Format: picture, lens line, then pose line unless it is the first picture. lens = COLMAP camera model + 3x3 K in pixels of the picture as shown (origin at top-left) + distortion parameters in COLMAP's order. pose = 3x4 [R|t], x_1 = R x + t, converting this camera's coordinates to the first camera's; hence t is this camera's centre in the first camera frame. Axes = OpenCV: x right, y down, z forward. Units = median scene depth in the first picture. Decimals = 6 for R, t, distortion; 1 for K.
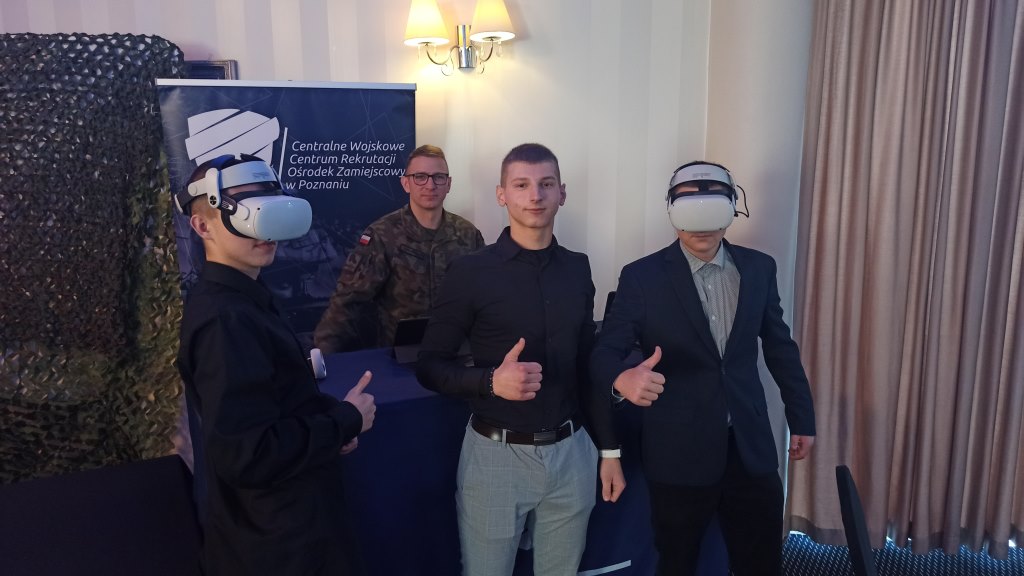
lens RADIAL K [[973.2, 0, 504.4], [0, 973.2, 296.0], [0, 0, 1]] dist [0.102382, -0.087826]
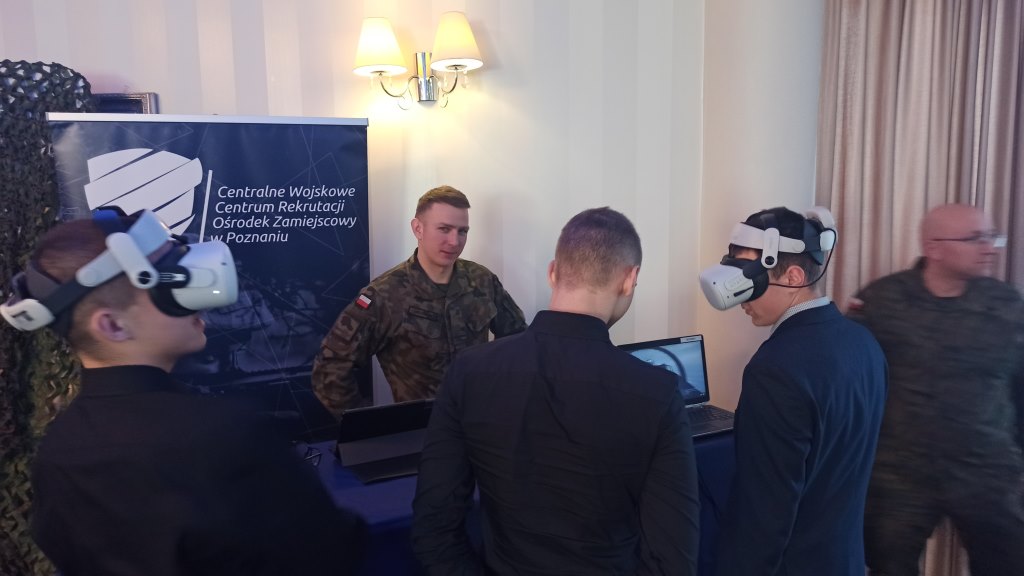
lens RADIAL K [[973.2, 0, 513.9], [0, 973.2, 292.2], [0, 0, 1]] dist [0.102382, -0.087826]
pose [[0.998735, -0.011681, 0.048904, -0.006591], [0.014044, 0.998736, -0.048266, -0.022477], [-0.048278, 0.048892, 0.997637, 0.147565]]
